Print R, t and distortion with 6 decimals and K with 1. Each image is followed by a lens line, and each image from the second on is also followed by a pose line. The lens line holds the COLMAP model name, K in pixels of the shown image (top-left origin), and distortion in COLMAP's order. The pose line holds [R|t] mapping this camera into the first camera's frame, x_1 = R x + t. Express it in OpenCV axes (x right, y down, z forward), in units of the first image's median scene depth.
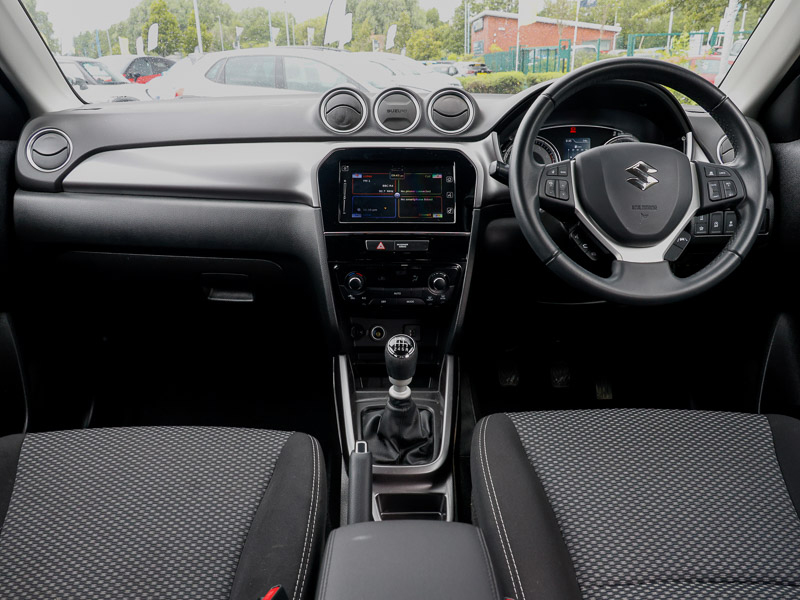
lens RADIAL K [[591.0, 0, 400.0], [0, 591.0, 300.0], [0, 0, 1]] dist [0.003352, -0.004594]
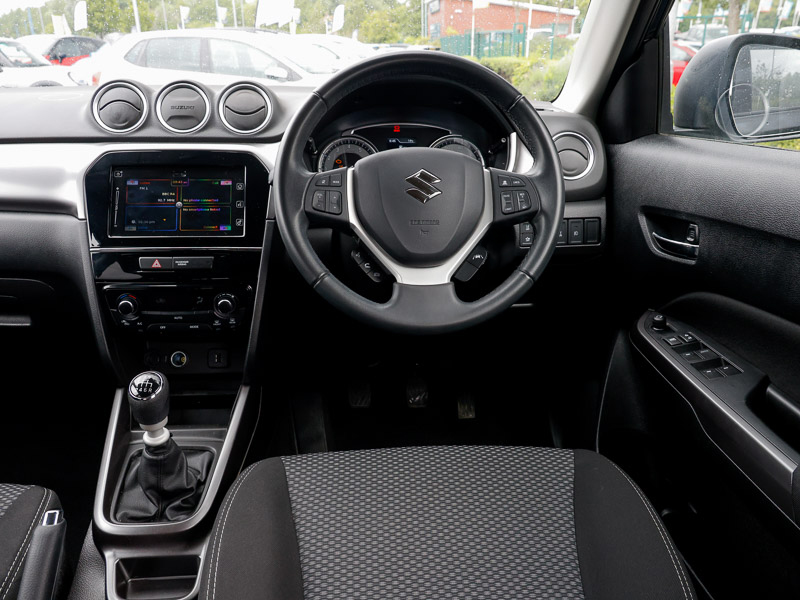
lens RADIAL K [[613.9, 0, 385.9], [0, 613.9, 302.2], [0, 0, 1]] dist [-0.001384, 0.000186]
pose [[0.998144, -0.013577, 0.059364, 0.249831], [0.012796, 0.999827, 0.013518, -0.042803], [-0.059537, -0.012733, 0.998145, 0.077323]]
